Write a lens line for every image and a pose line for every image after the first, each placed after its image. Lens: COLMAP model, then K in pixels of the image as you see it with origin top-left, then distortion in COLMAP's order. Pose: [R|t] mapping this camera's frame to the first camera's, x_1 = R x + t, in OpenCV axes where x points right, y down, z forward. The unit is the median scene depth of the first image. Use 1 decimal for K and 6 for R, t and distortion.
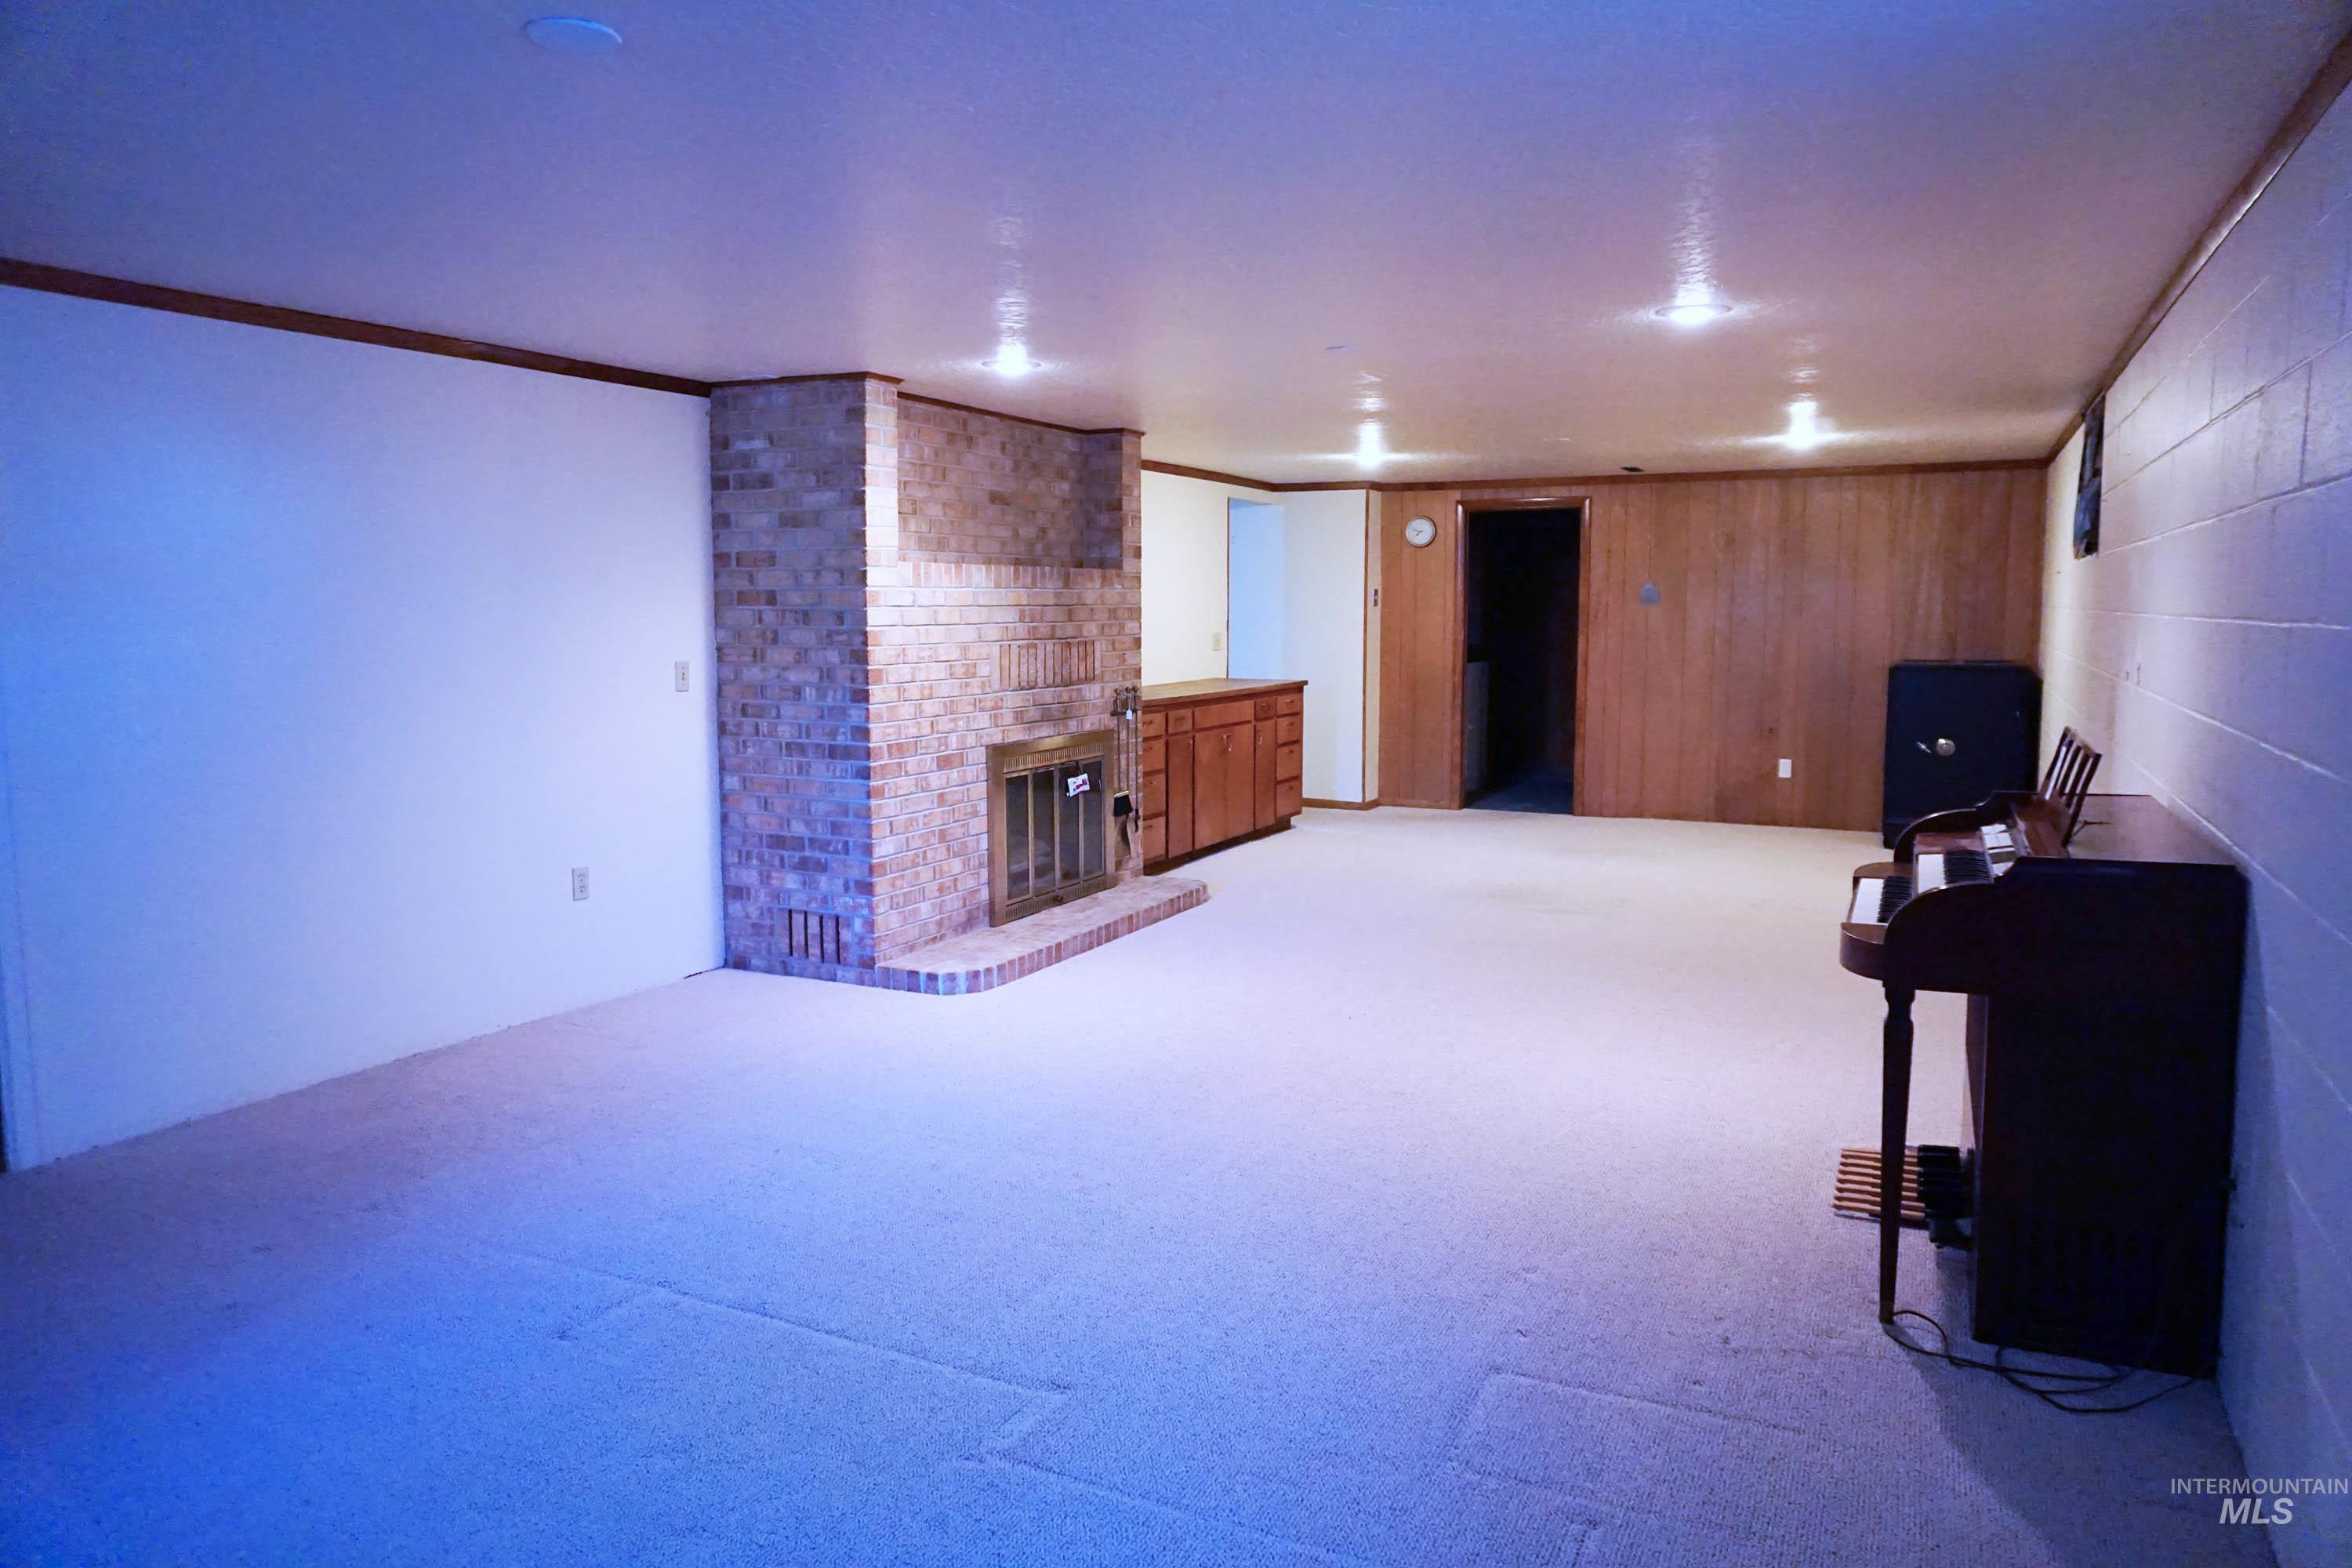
lens RADIAL K [[1580.4, 0, 1168.9], [0, 1580.4, 780.1], [0, 0, 1]] dist [-0.038180, 0.022785]
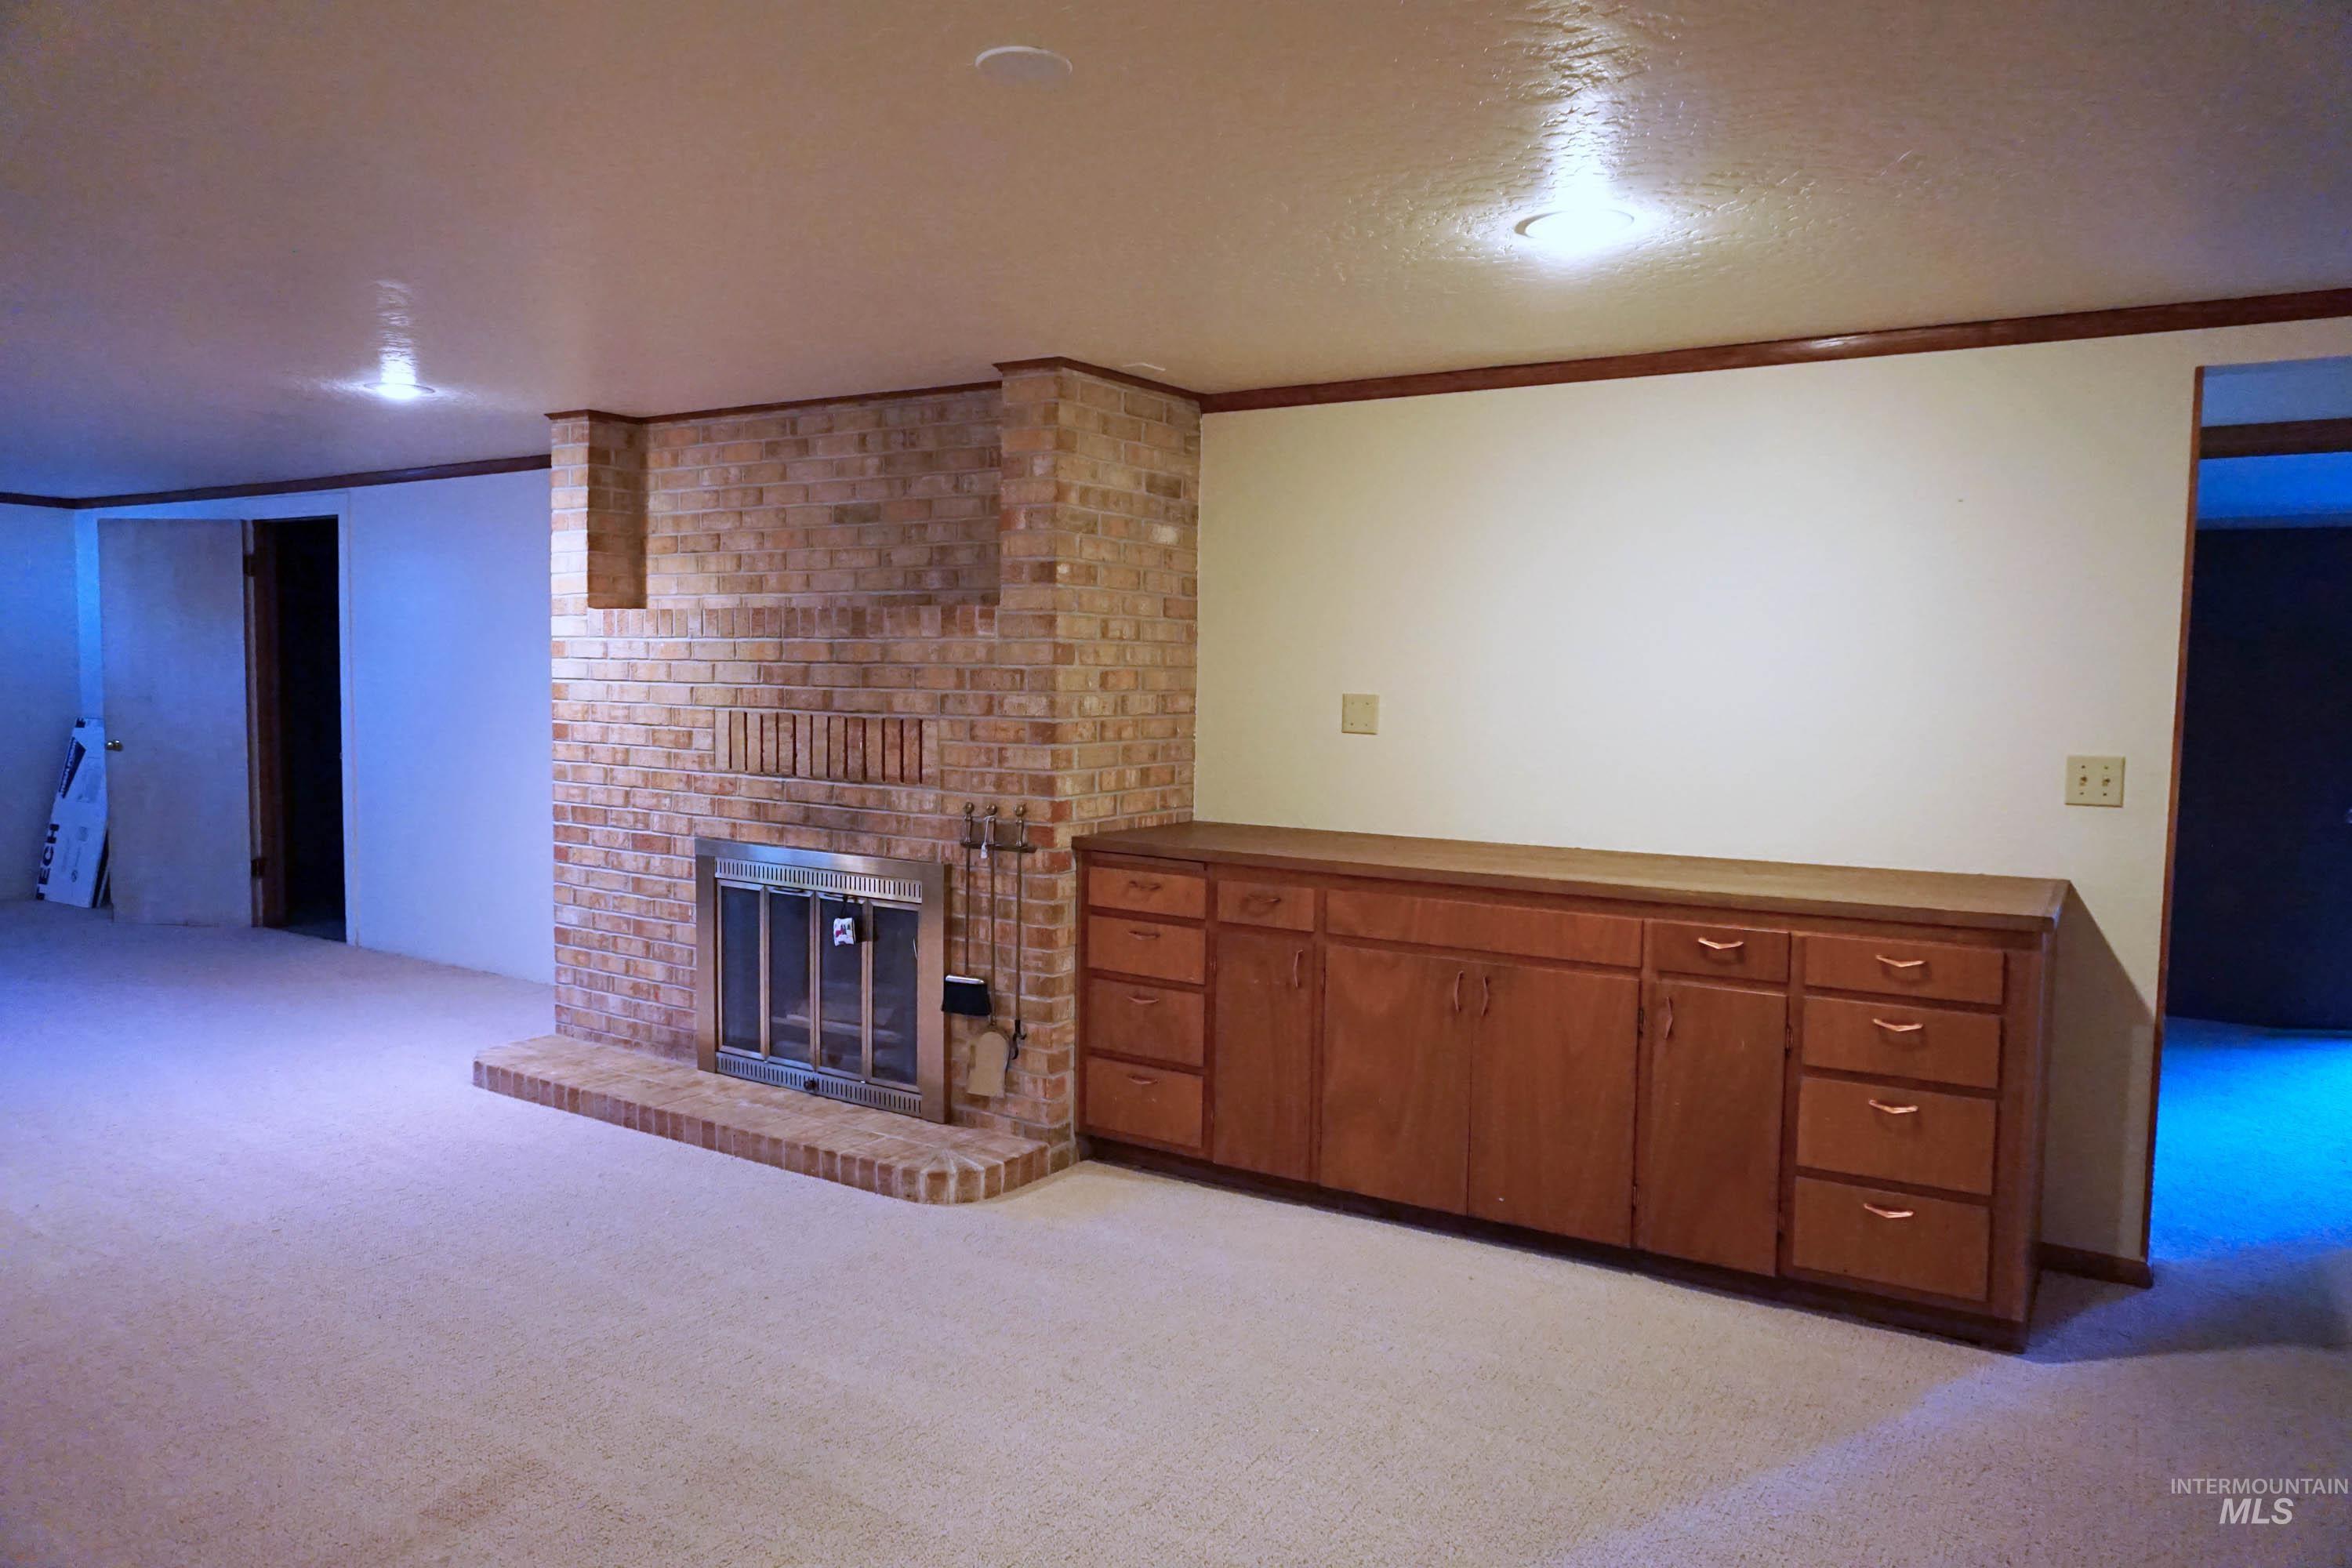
lens RADIAL K [[1580.4, 0, 1176.5], [0, 1580.4, 784.0], [0, 0, 1]] dist [-0.038180, 0.022785]
pose [[-0.106660, 0.072412, -0.991655, 0.631214], [-0.128845, 0.987929, 0.085998, -0.144785], [0.985912, 0.136943, -0.096042, 1.294396]]
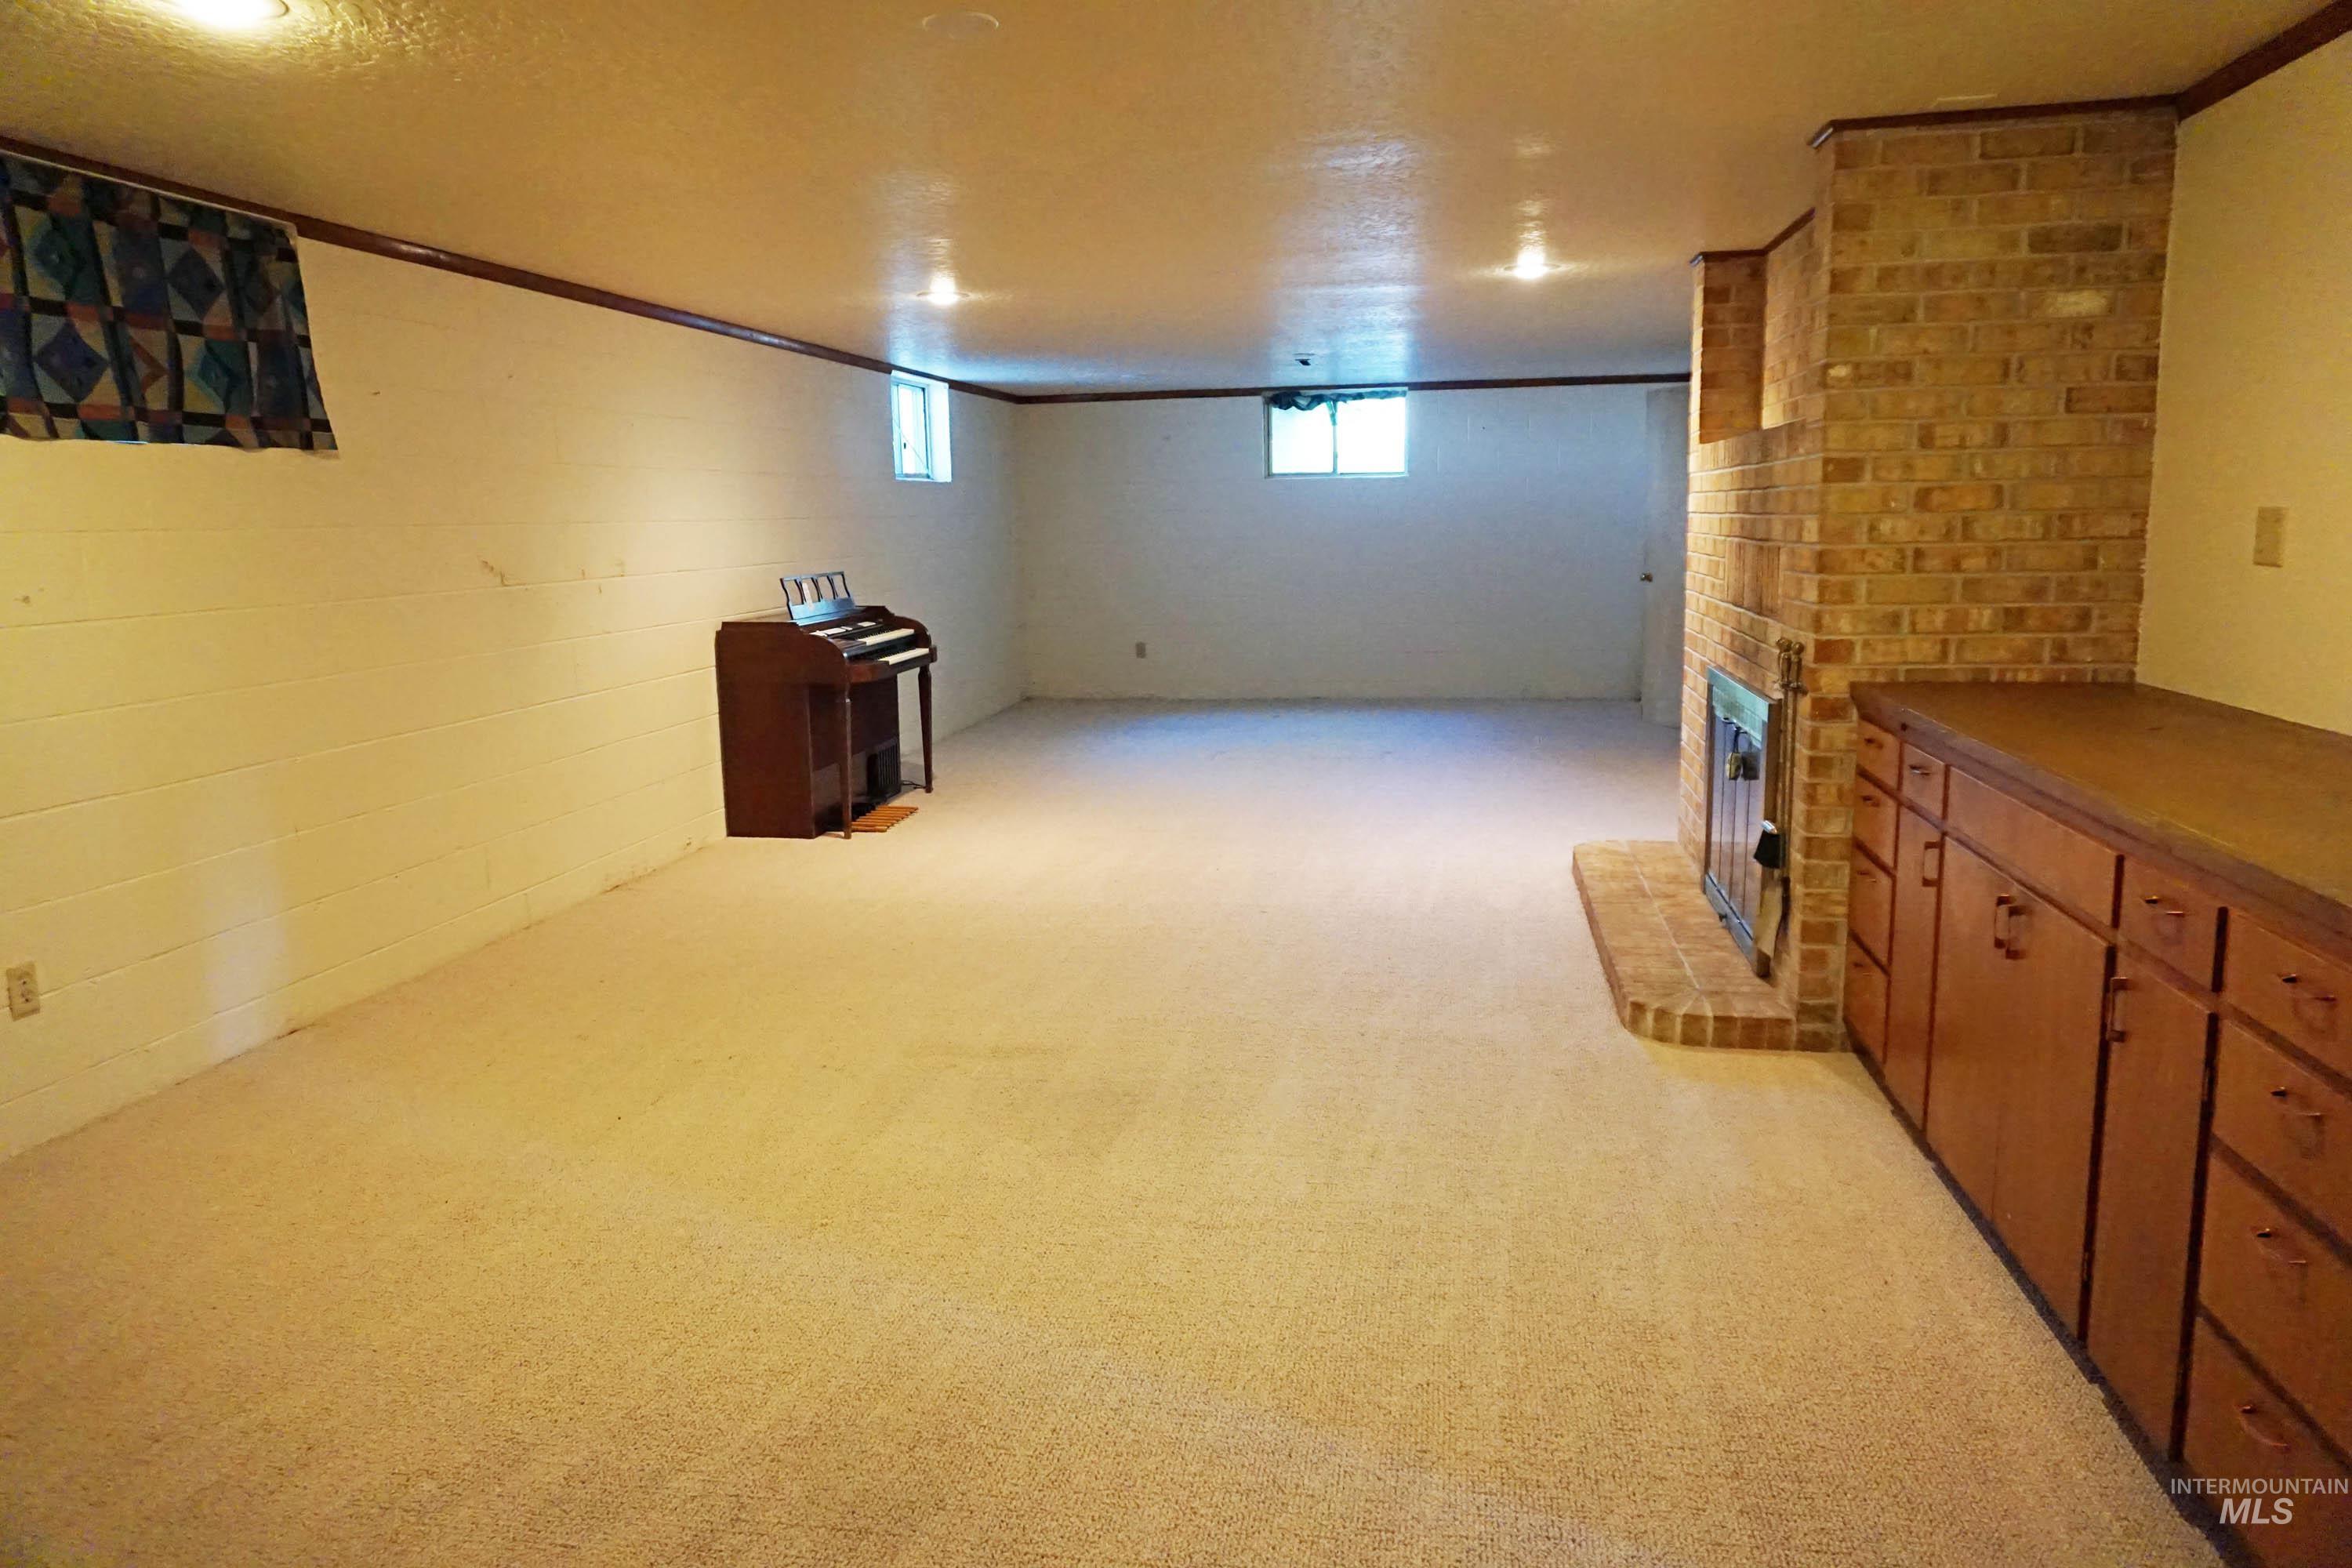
lens RADIAL K [[1580.4, 0, 1183.7], [0, 1580.4, 775.3], [0, 0, 1]] dist [-0.038180, 0.022785]
pose [[-0.962494, 0.069493, -0.262250, 0.374455], [-0.004033, 0.962866, 0.269948, -0.180419], [0.271271, 0.260882, -0.926473, 1.655359]]
